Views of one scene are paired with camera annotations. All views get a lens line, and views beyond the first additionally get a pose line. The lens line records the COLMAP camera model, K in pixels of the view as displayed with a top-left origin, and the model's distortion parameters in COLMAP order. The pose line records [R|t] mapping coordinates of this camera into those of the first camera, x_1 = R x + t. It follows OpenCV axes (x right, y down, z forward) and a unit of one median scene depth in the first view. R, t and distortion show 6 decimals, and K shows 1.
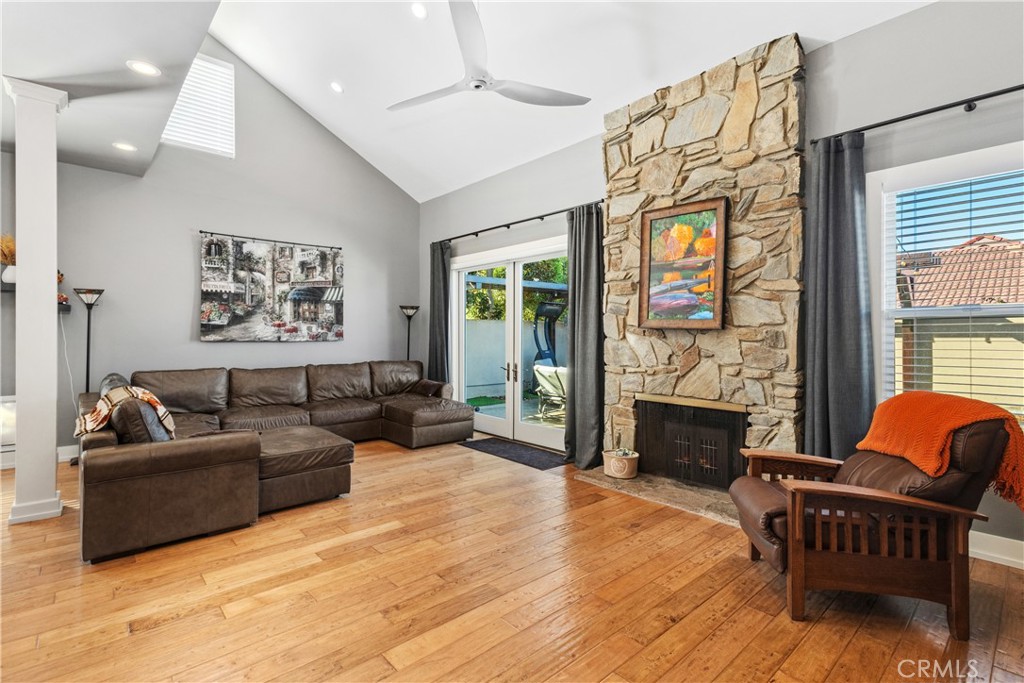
lens RADIAL K [[472.8, 0, 513.7], [0, 472.8, 336.4], [0, 0, 1]] dist [0.001281, 0.000469]
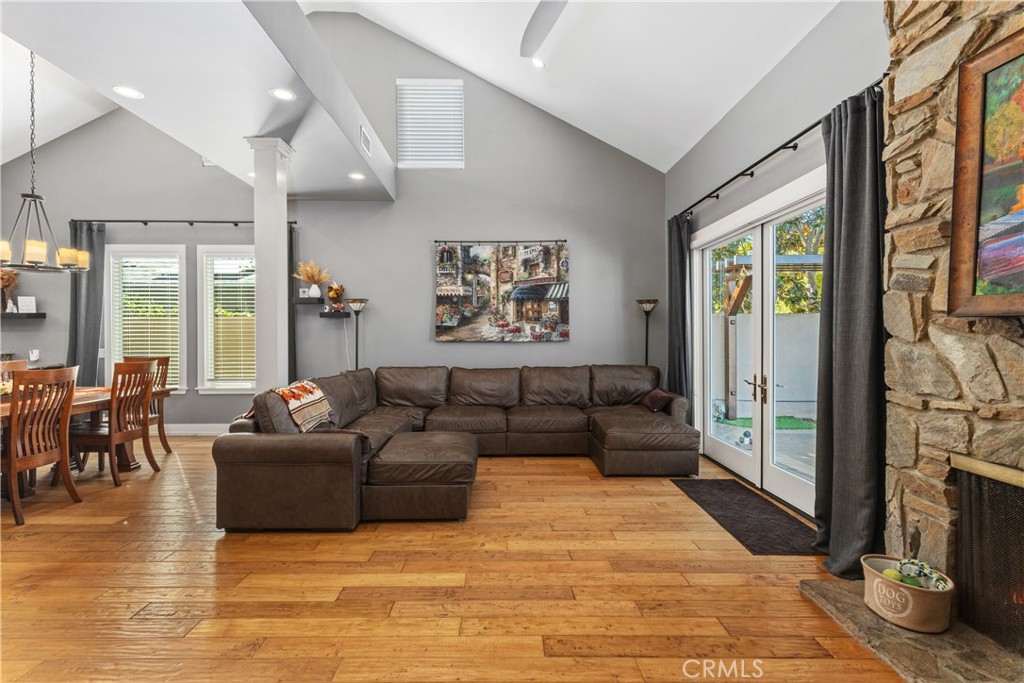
lens RADIAL K [[473.9, 0, 516.9], [0, 473.9, 339.3], [0, 0, 1]] dist [0.002009, 0.001030]
pose [[0.749502, 0.000533, -0.662001, 0.238957], [0.002932, 0.999987, 0.004125, 0.001616], [0.661995, -0.005033, 0.749491, 0.342671]]
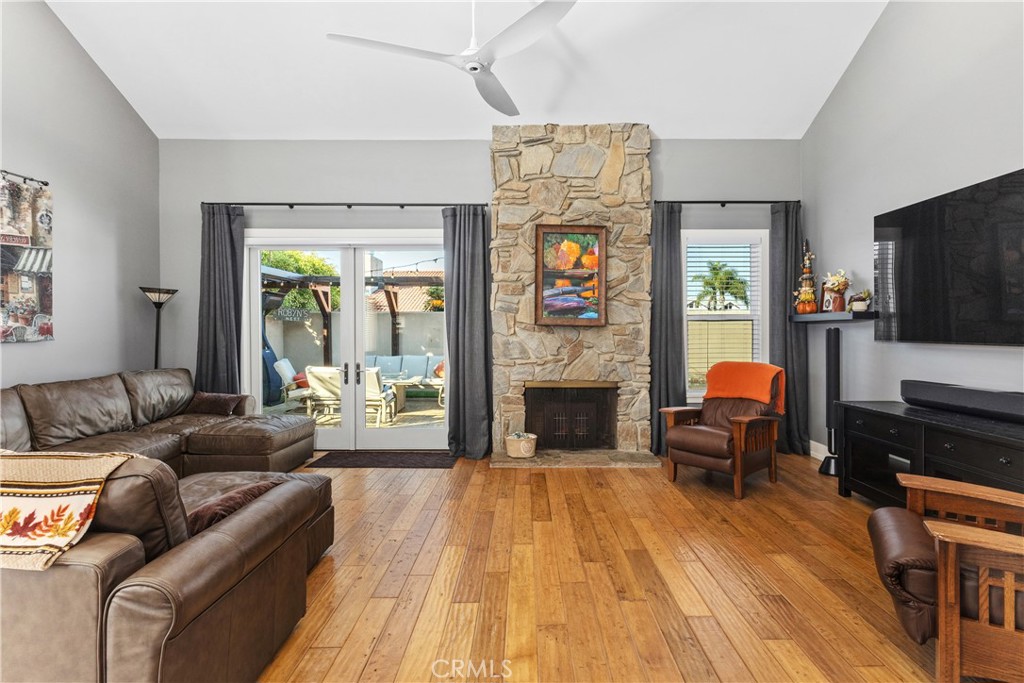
lens RADIAL K [[471.9, 0, 534.1], [0, 471.9, 337.1], [0, 0, 1]] dist [-0.002205, 0.000461]
pose [[0.661684, -0.010940, 0.749703, -0.562065], [0.003615, 0.999928, 0.011401, -0.000782], [-0.749774, -0.004833, 0.661676, 0.224671]]
